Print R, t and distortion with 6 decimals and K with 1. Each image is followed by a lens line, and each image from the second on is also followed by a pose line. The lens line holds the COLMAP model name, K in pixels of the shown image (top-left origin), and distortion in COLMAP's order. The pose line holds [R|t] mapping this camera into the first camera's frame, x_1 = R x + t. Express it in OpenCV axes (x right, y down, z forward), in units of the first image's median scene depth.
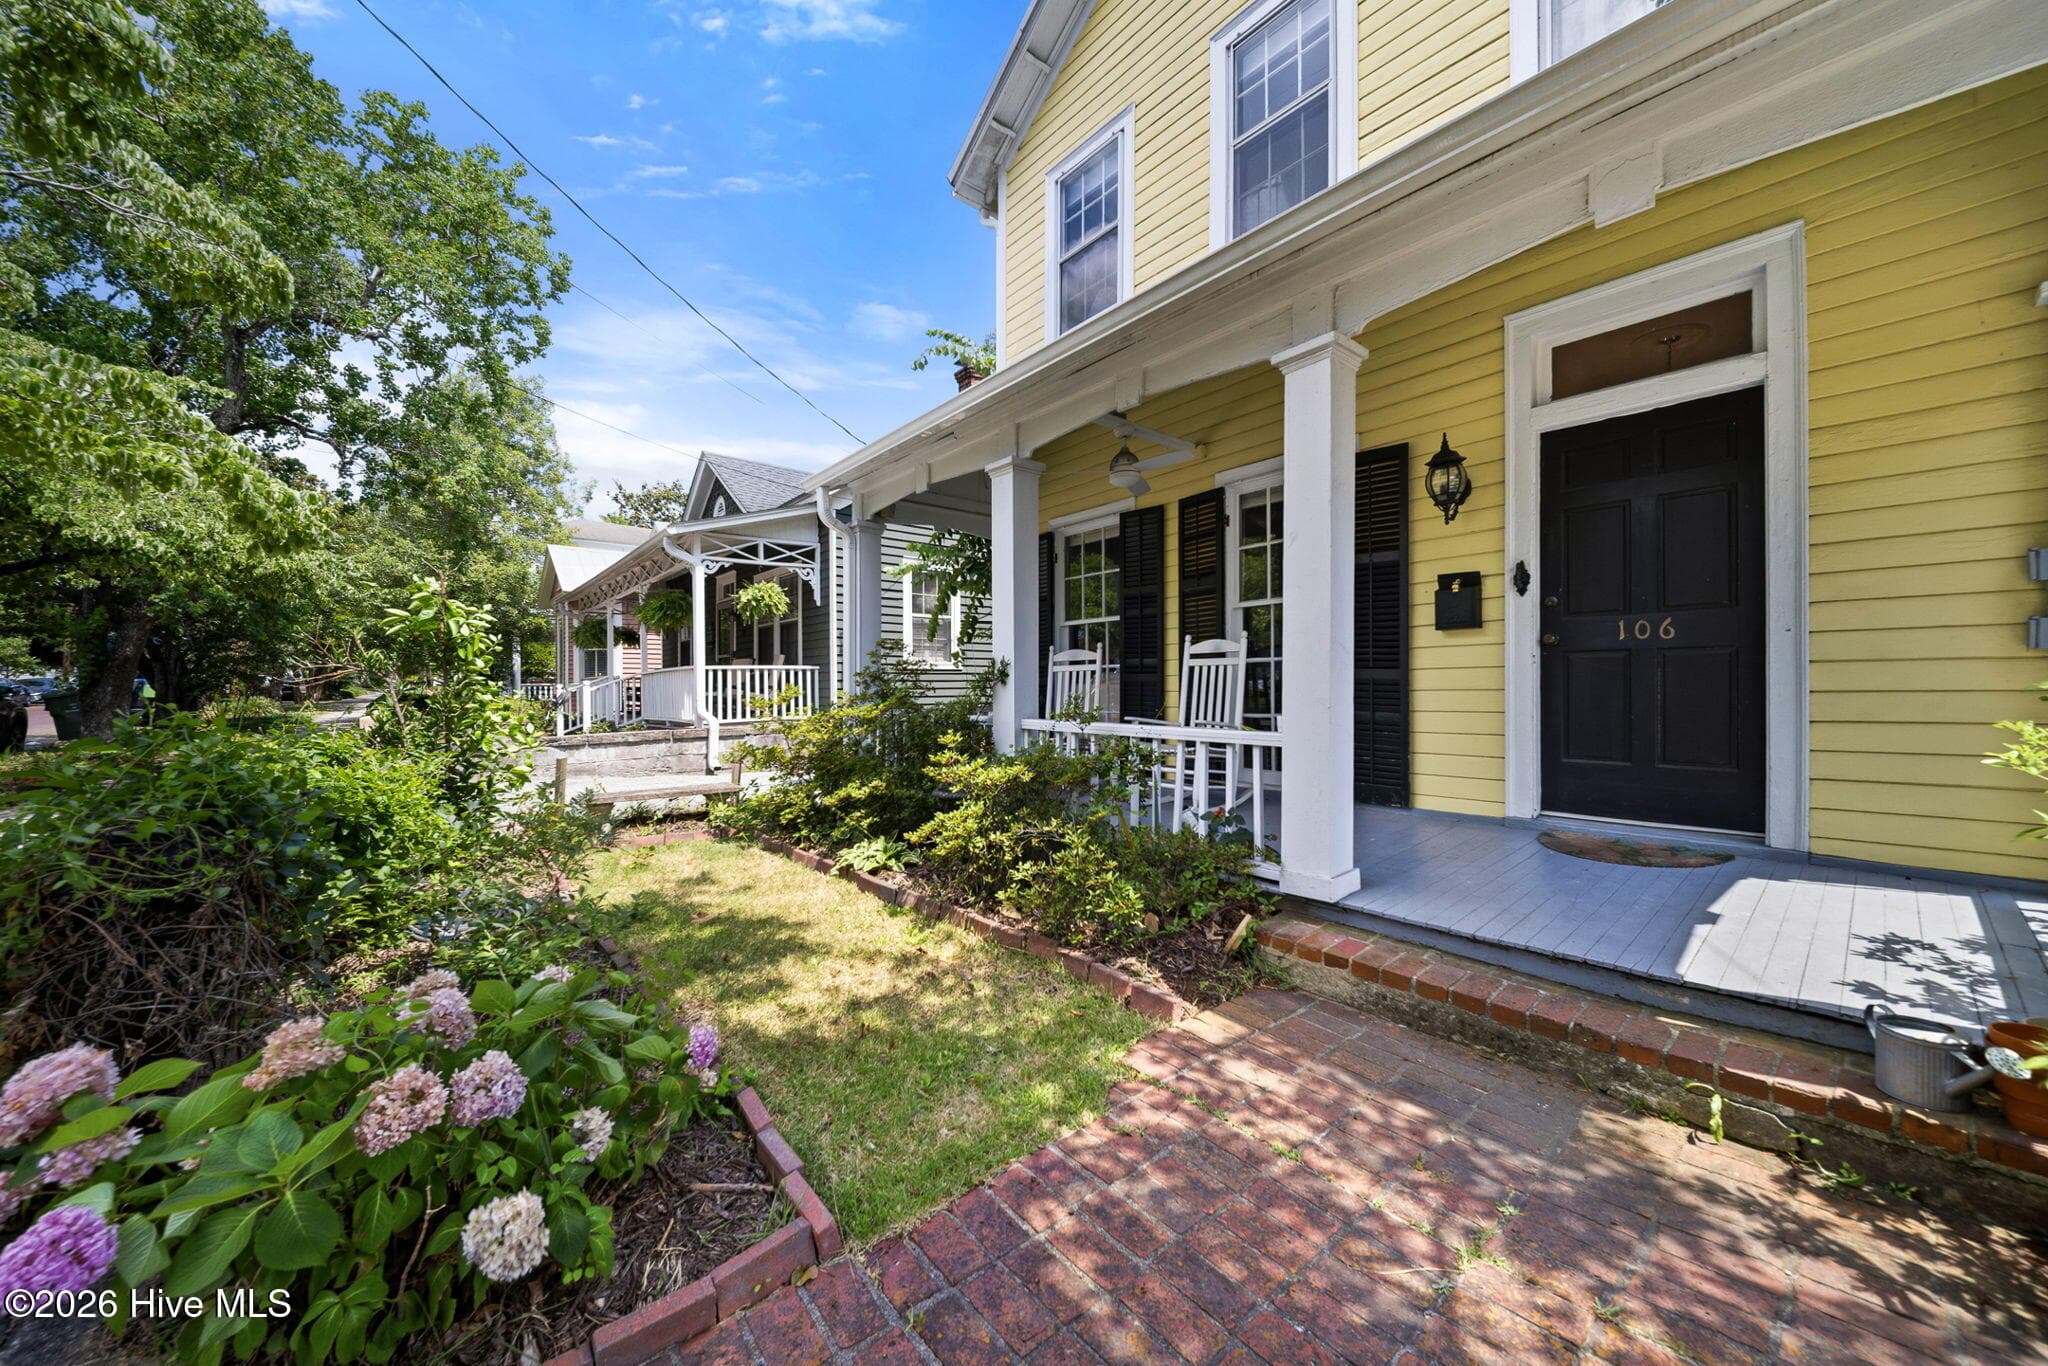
lens RADIAL K [[714.6, 0, 1025.3], [0, 714.6, 681.8], [0, 0, 1]] dist [-0.002763, -0.004418]
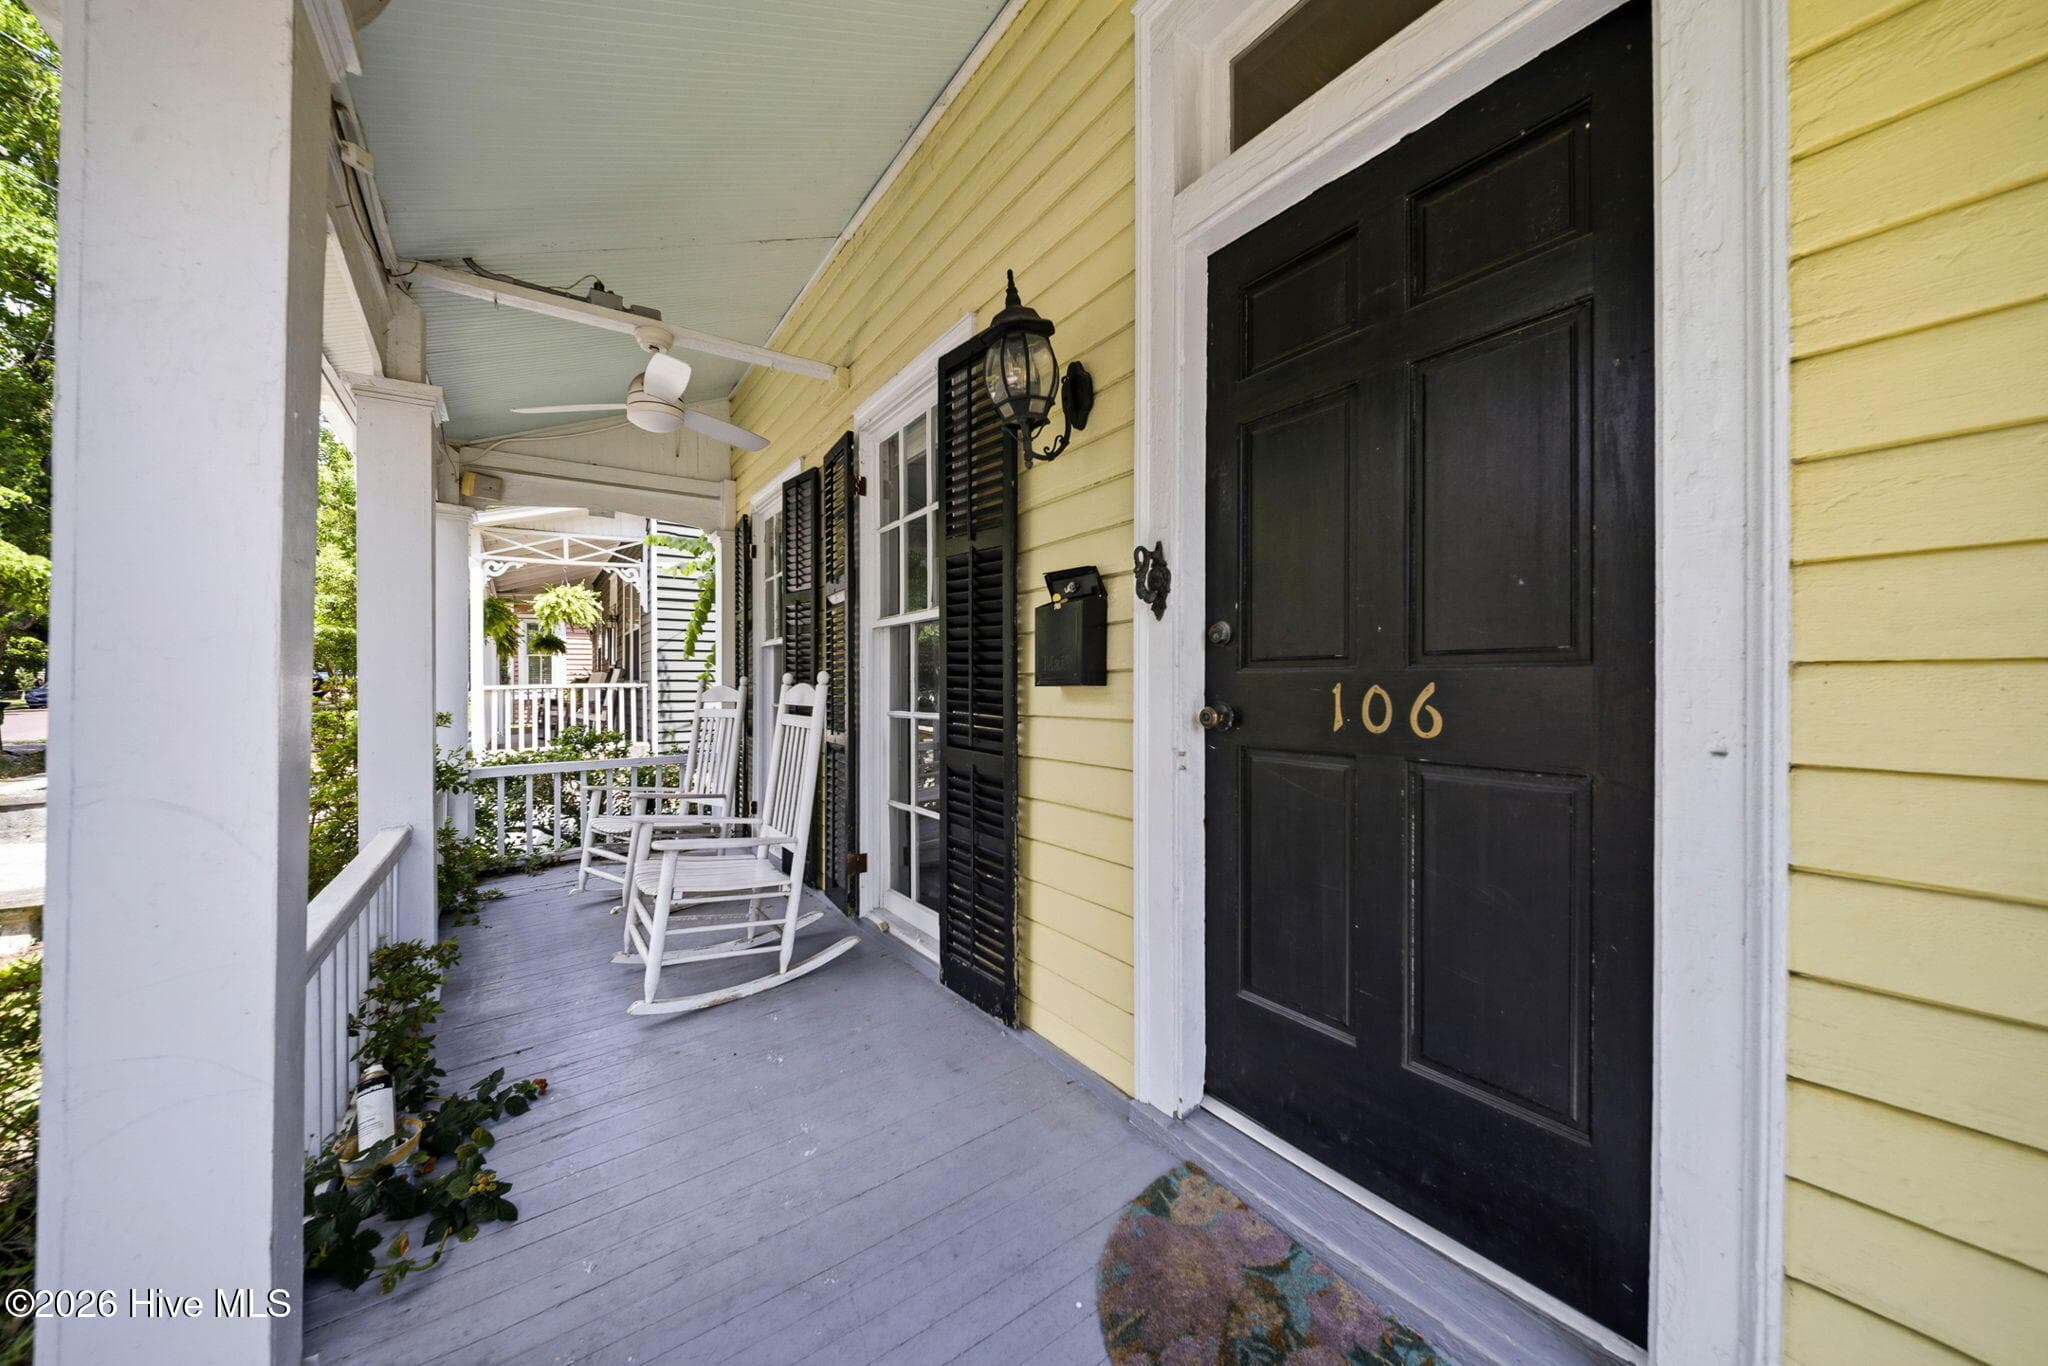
lens RADIAL K [[714.6, 0, 1025.3], [0, 714.6, 681.8], [0, 0, 1]] dist [-0.002763, -0.004418]
pose [[0.996520, 0.006211, -0.083119, 0.605336], [-0.006093, 0.999980, 0.001674, -0.075536], [0.083128, -0.001162, 0.996538, 0.506536]]
